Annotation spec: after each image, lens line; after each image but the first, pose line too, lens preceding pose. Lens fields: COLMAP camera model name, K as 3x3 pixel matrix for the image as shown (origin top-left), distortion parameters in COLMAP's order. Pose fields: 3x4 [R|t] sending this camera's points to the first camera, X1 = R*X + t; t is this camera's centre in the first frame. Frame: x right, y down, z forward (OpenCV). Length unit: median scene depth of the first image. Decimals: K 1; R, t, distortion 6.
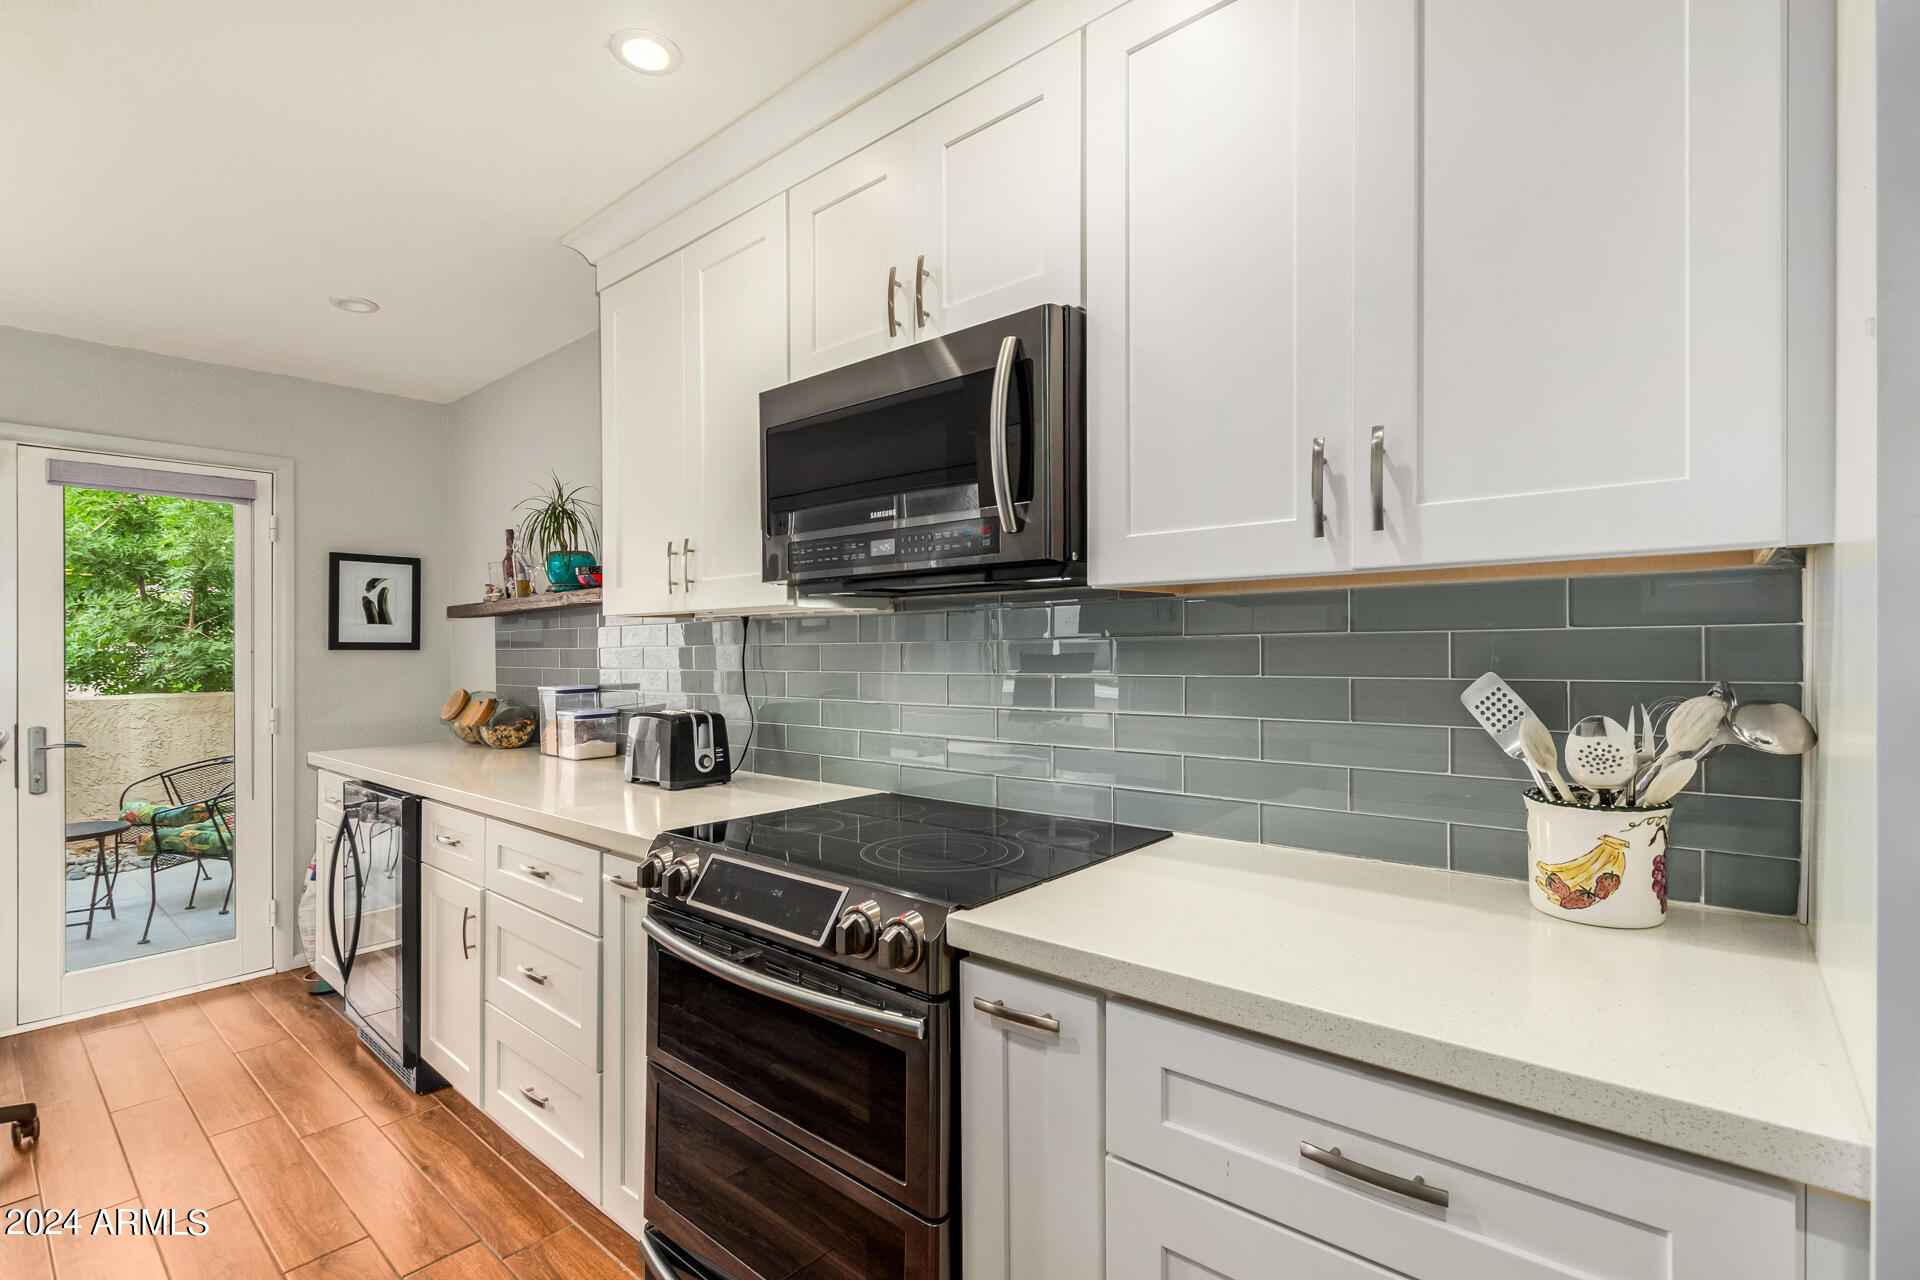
lens RADIAL K [[844.2, 0, 960.0], [0, 844.2, 640.0], [0, 0, 1]] dist [-0.001263, -0.004870]
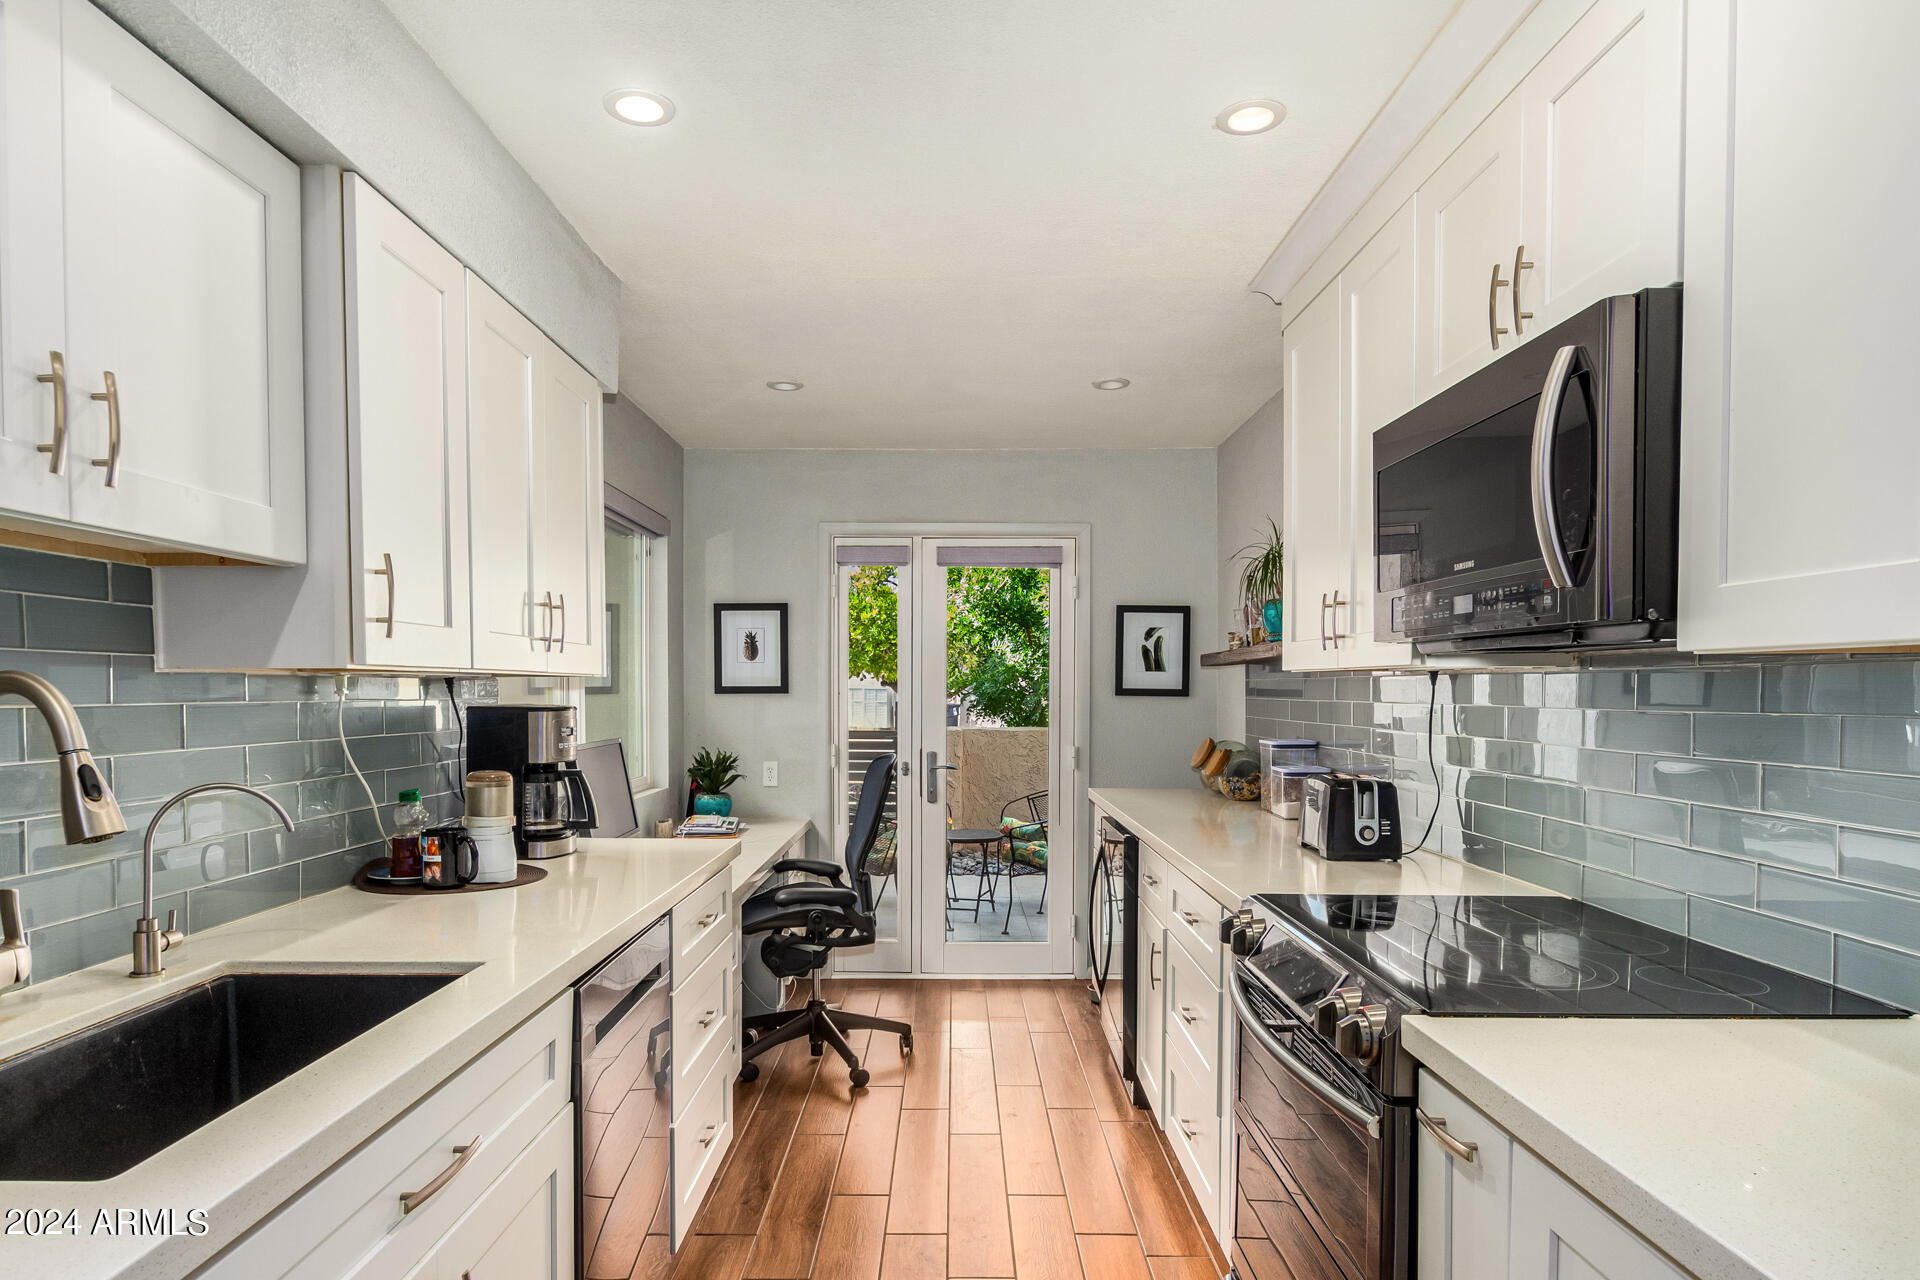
lens RADIAL K [[1072.3, 0, 957.4], [0, 1072.3, 706.1], [0, 0, 1]] dist [-0.047390, -0.000032]
pose [[0.639566, 0.024772, -0.768337, 0.224062], [-0.001699, 0.999524, 0.030811, -0.020769], [0.768734, -0.018400, 0.639304, -0.048199]]
